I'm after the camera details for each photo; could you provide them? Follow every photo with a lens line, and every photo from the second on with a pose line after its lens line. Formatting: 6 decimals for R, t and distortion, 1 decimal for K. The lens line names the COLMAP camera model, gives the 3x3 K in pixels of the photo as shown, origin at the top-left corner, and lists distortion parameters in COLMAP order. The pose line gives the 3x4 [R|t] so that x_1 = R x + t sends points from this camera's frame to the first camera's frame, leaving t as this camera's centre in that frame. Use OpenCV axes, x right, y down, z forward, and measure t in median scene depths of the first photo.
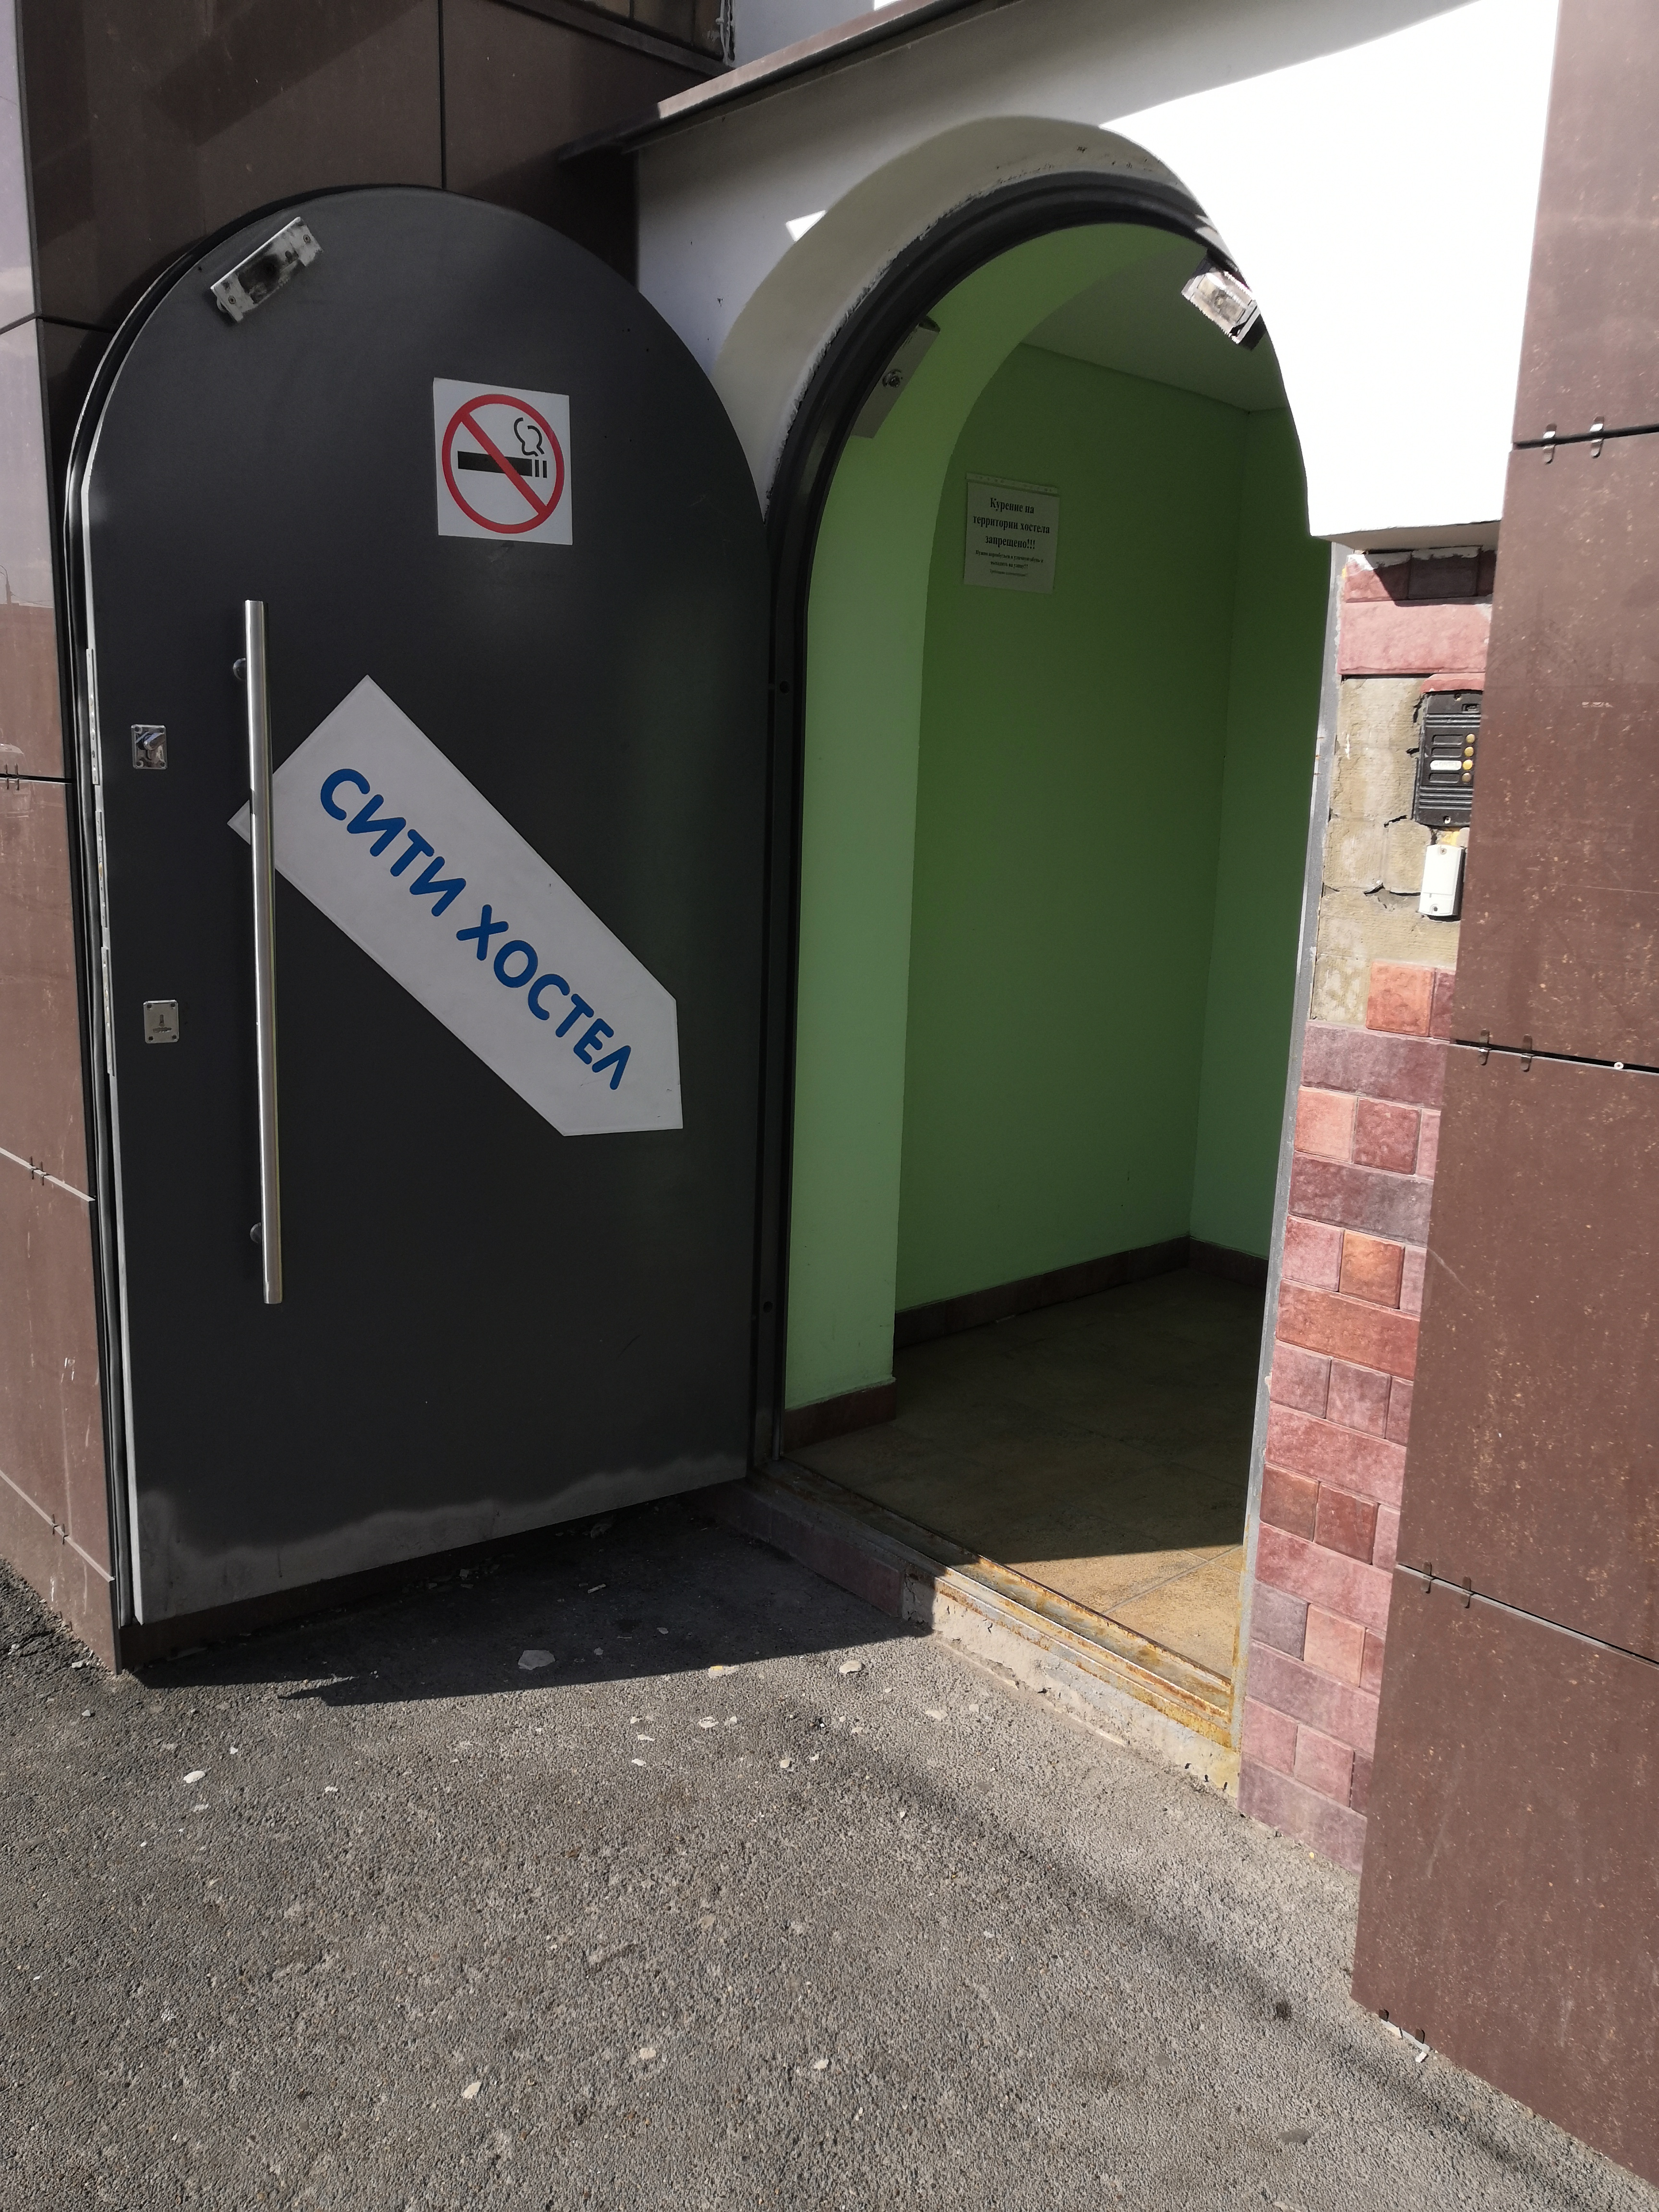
lens RADIAL K [[1694.8, 0, 820.1], [0, 1694.8, 1097.5], [0, 0, 1]] dist [-0.039419, 0.096062]
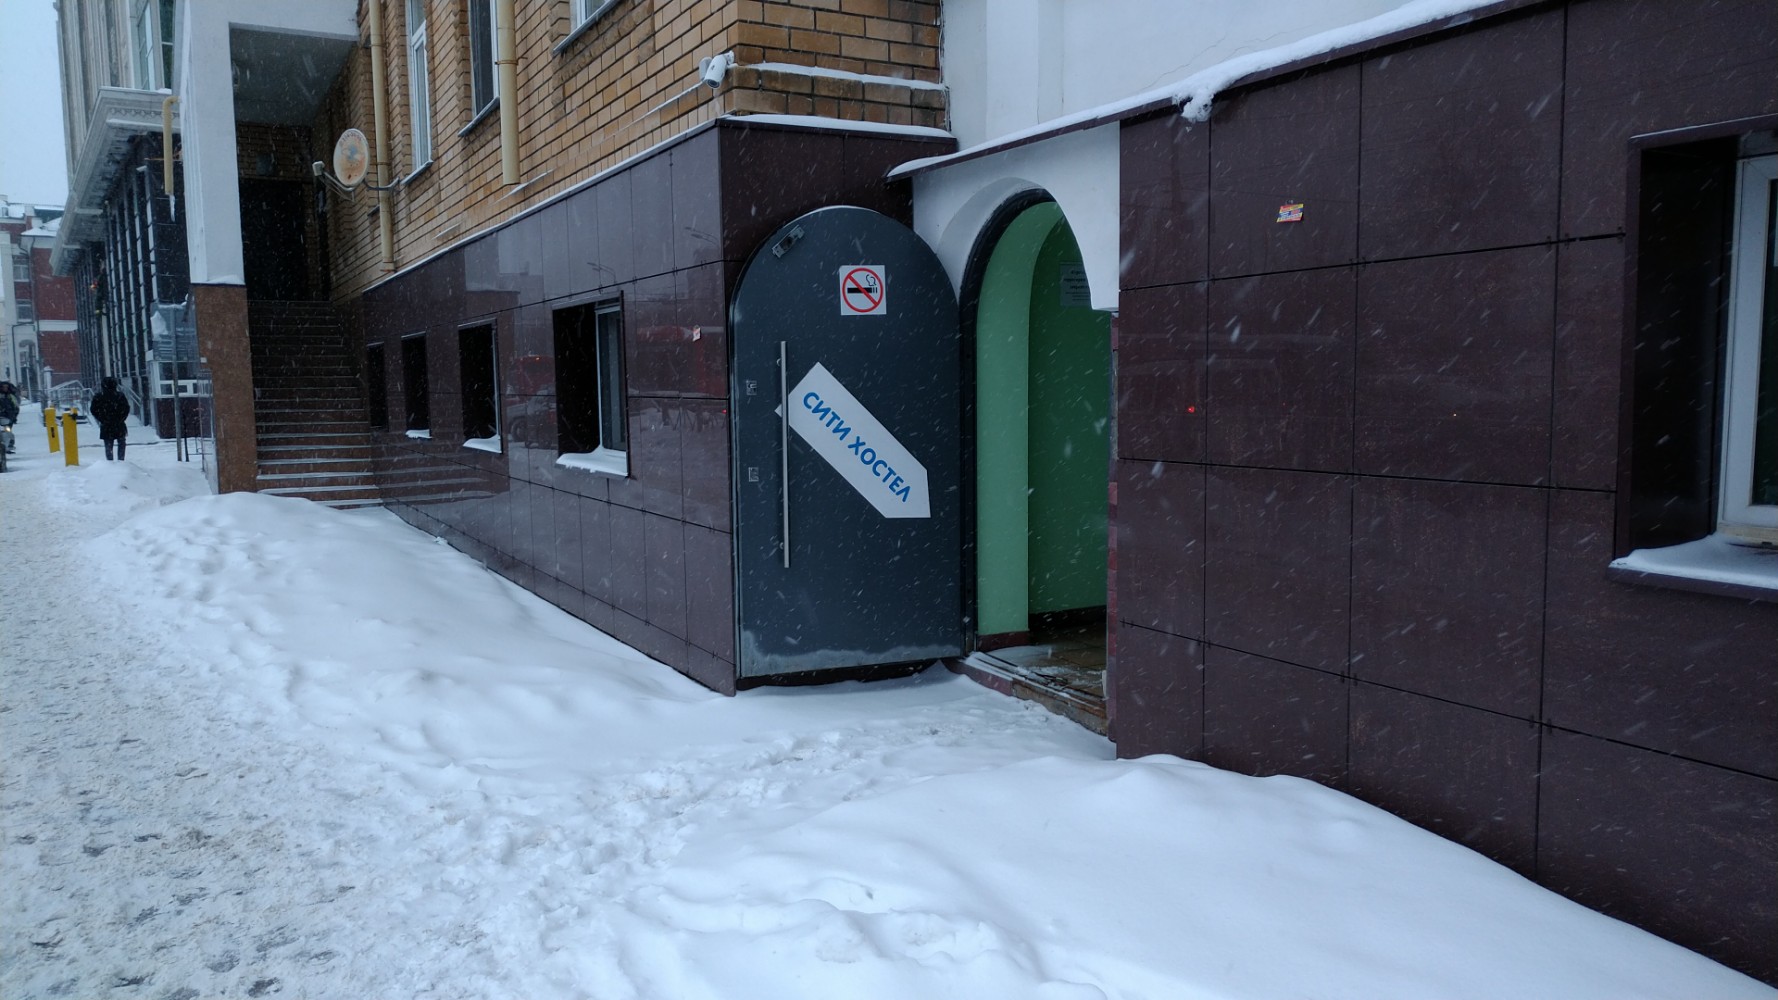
lens RADIAL K [[1212.6, 0, 884.5], [0, 1212.6, 510.0], [0, 0, 1]] dist [0.056427, -0.106603]
pose [[0.972952, -0.016896, -0.230390, 0.349497], [-0.003369, 0.996178, -0.087283, 0.208360], [0.230984, 0.085698, 0.969176, -1.077363]]
